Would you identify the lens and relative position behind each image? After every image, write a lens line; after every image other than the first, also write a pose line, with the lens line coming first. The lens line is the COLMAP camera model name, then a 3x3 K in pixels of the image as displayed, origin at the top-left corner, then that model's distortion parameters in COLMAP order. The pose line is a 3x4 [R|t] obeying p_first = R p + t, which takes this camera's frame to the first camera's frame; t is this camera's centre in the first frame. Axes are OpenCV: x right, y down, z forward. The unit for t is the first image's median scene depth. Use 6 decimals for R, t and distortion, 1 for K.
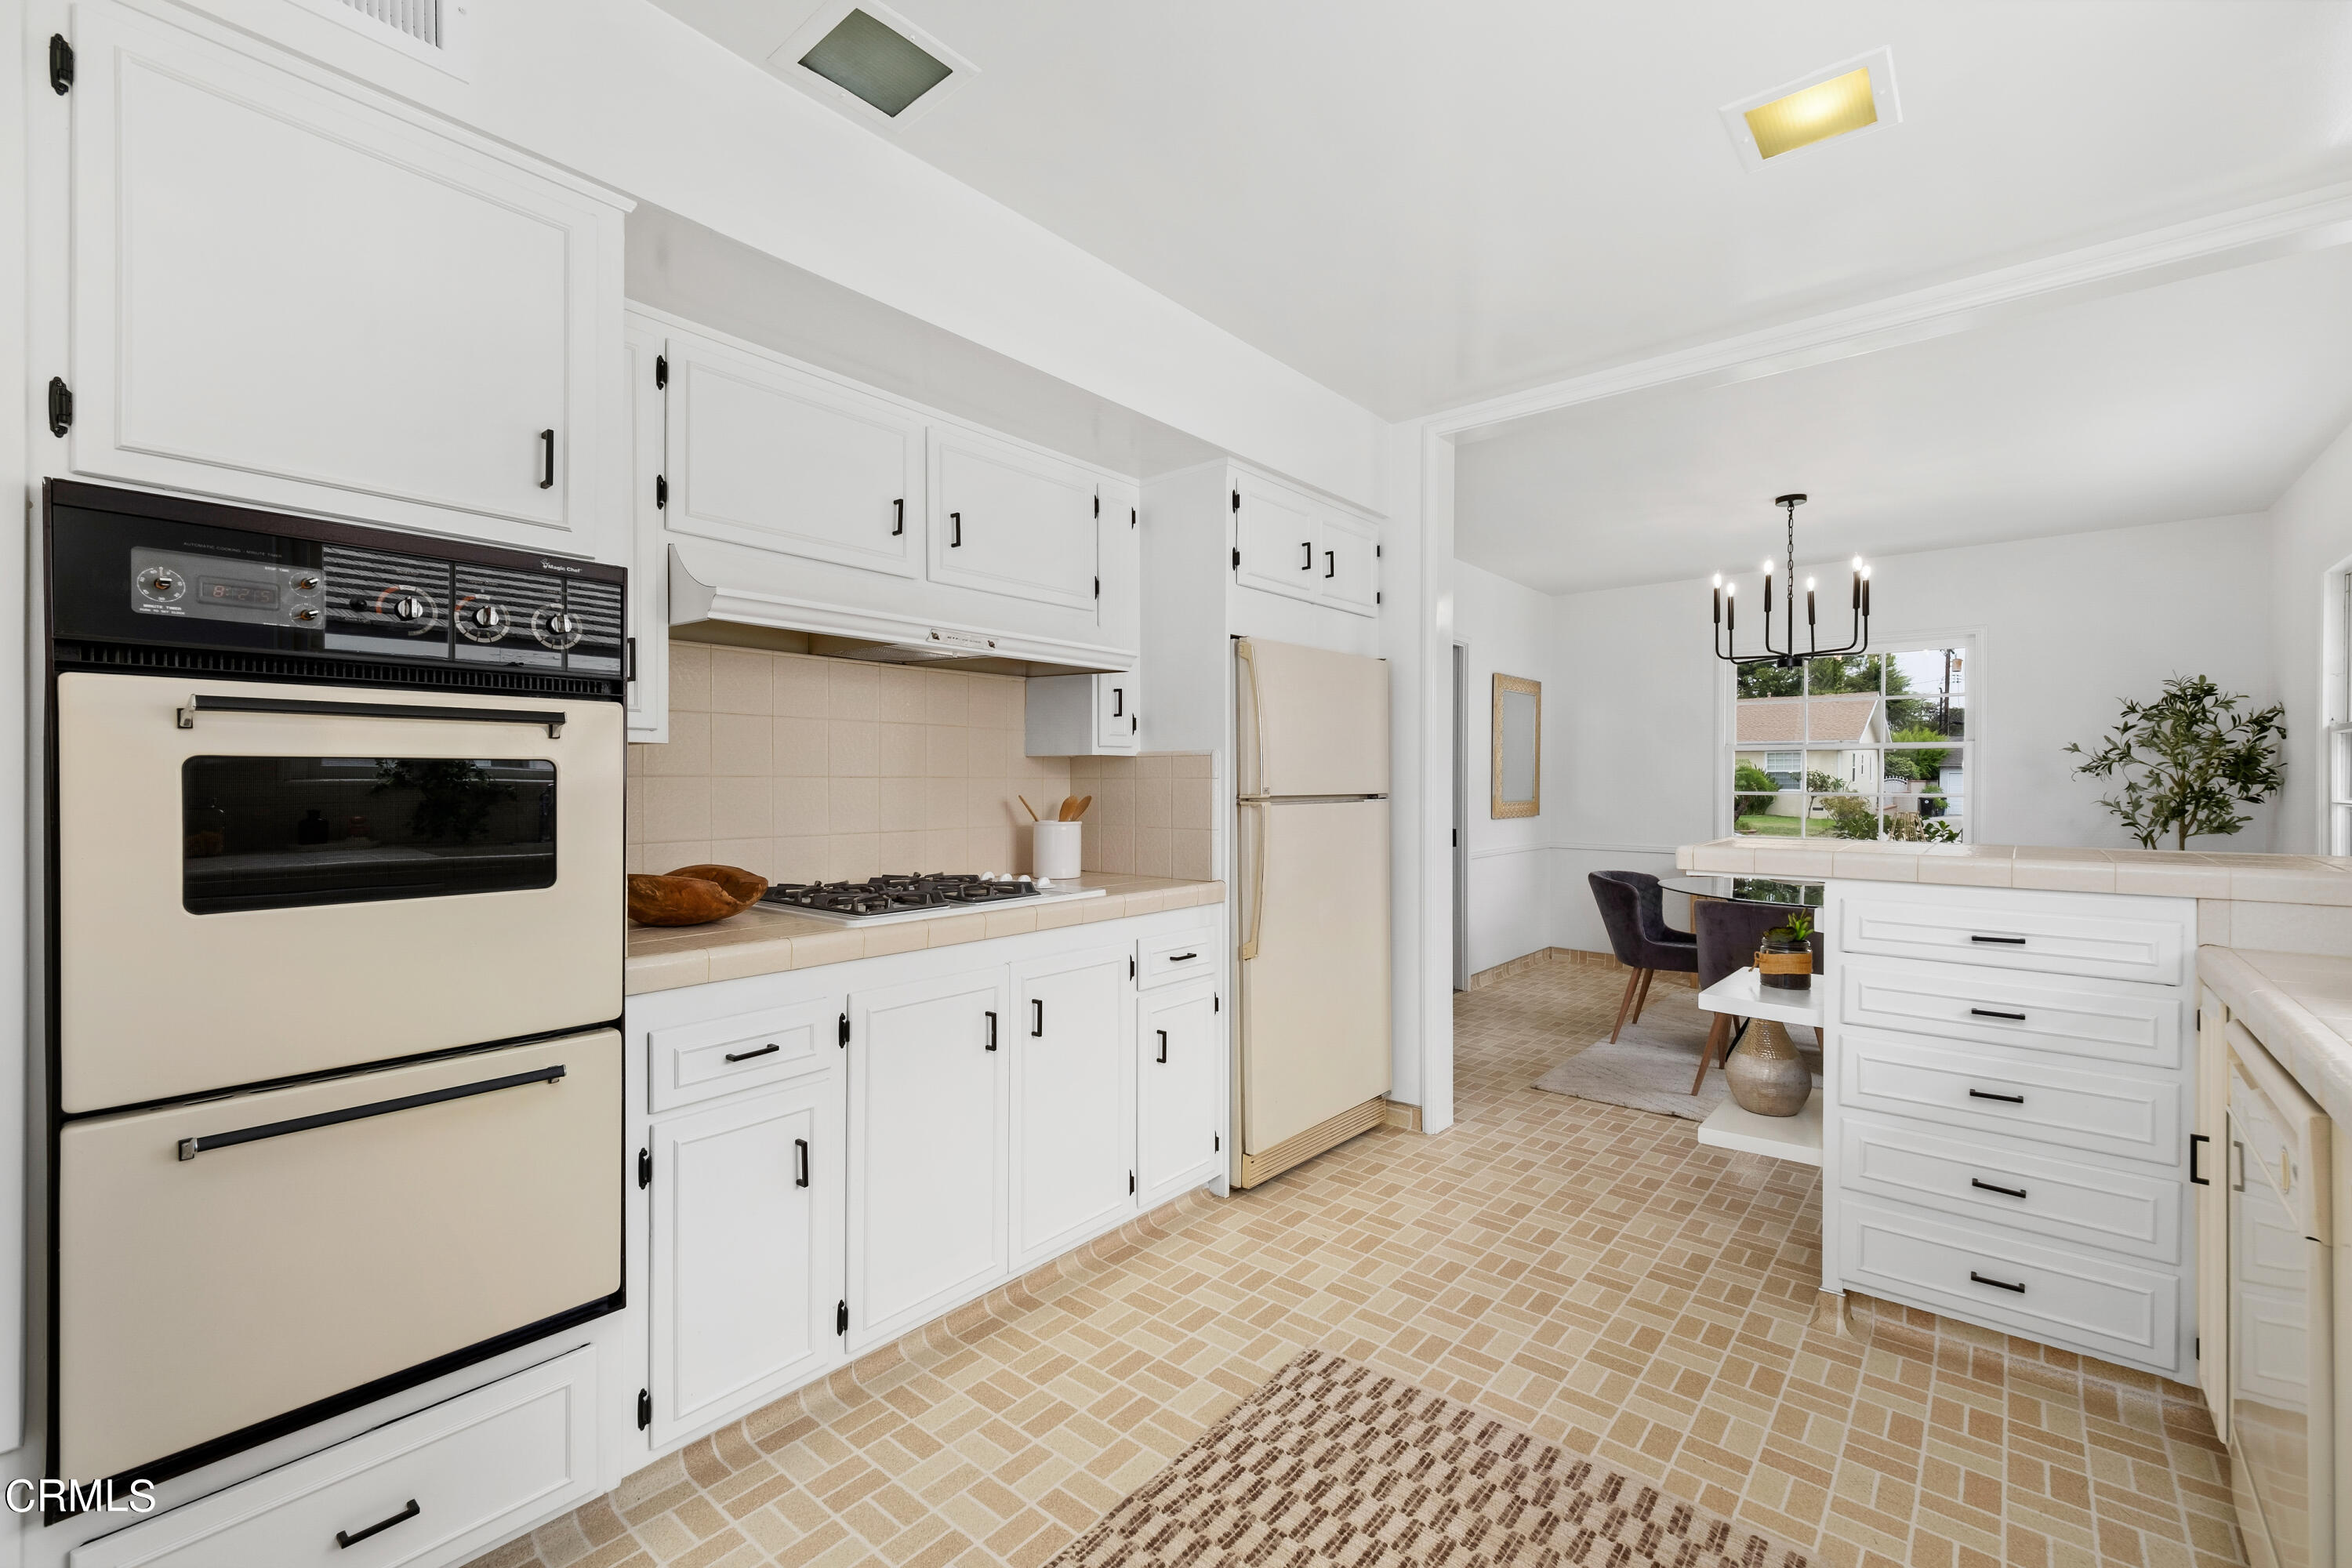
lens RADIAL K [[998.3, 0, 1189.3], [0, 998.3, 784.5], [0, 0, 1]] dist [0.033803, -0.013842]
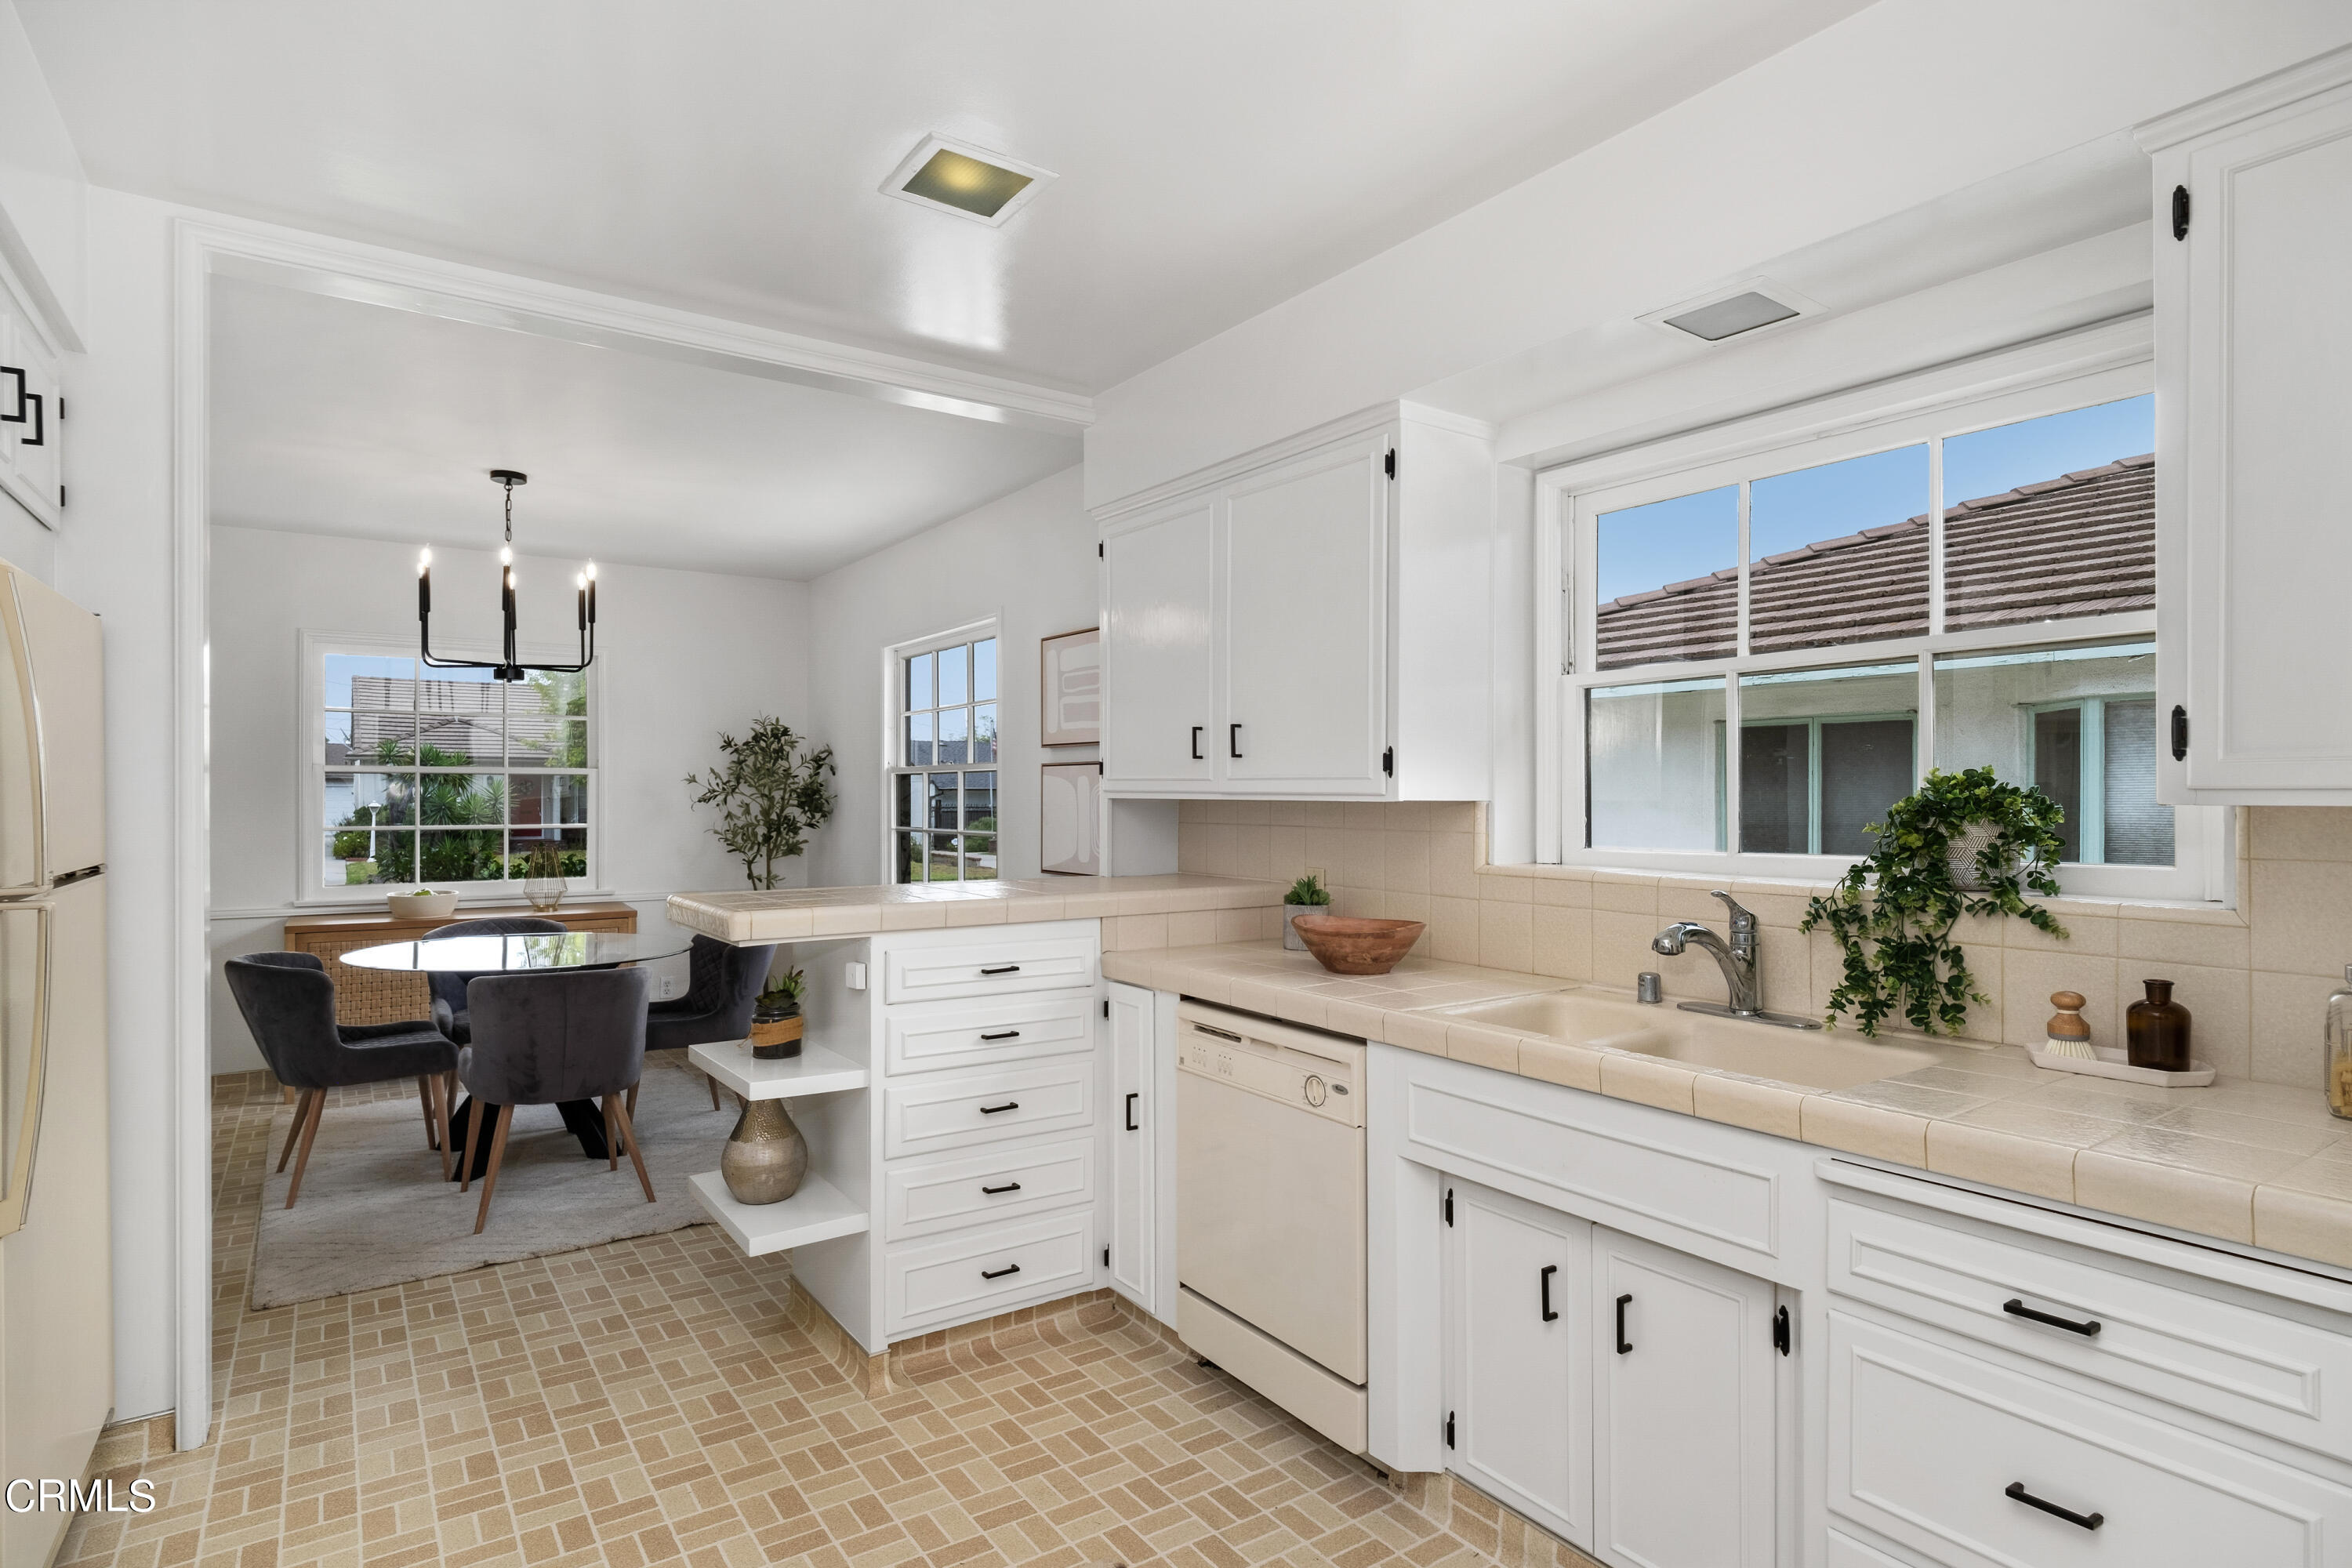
lens RADIAL K [[1234.6, 0, 1178.8], [0, 1234.6, 789.8], [0, 0, 1]] dist [0.002283, -0.001560]
pose [[0.279875, 0.002222, 0.960034, -0.420654], [0.005297, 0.999979, -0.003858, -0.037591], [-0.960022, 0.006165, 0.279858, 0.371537]]
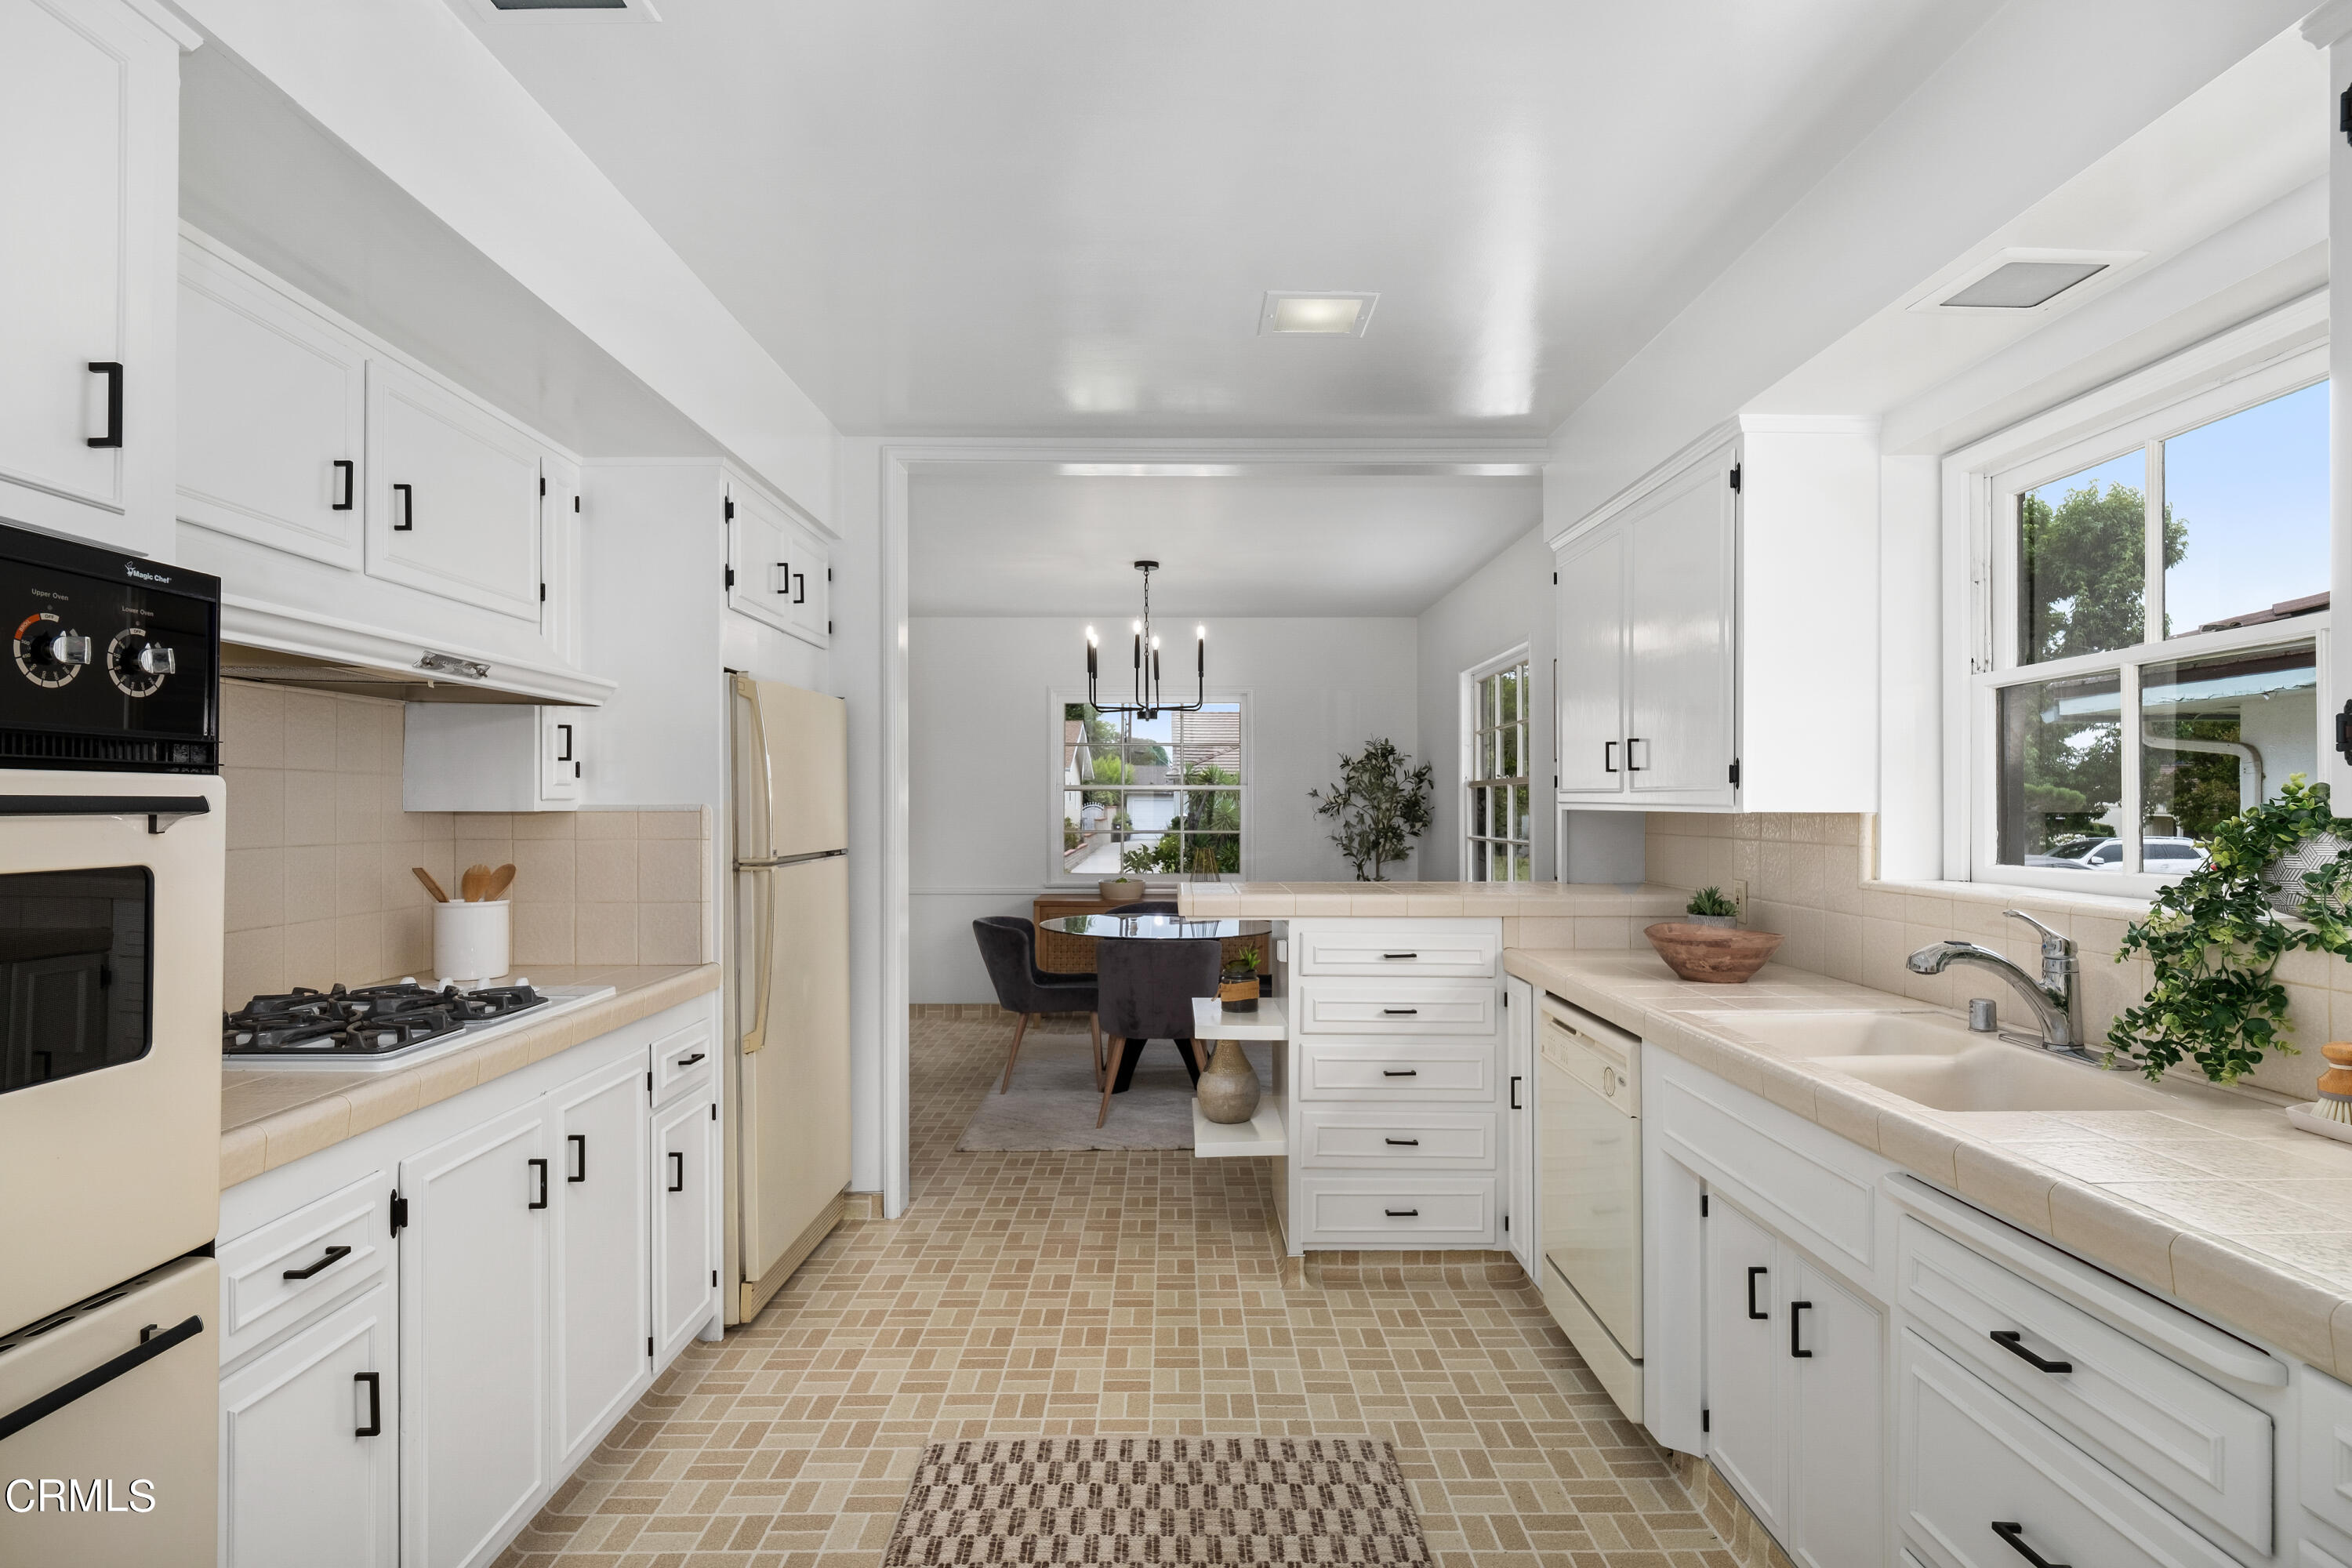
lens RADIAL K [[1205.0, 0, 1187.7], [0, 1205.0, 805.4], [0, 0, 1]] dist [-0.000291, -0.000798]
pose [[0.766004, -0.001539, 0.642834, -0.384693], [0.005257, 0.999979, -0.003870, -0.035469], [-0.642814, 0.006344, 0.765996, -0.029323]]
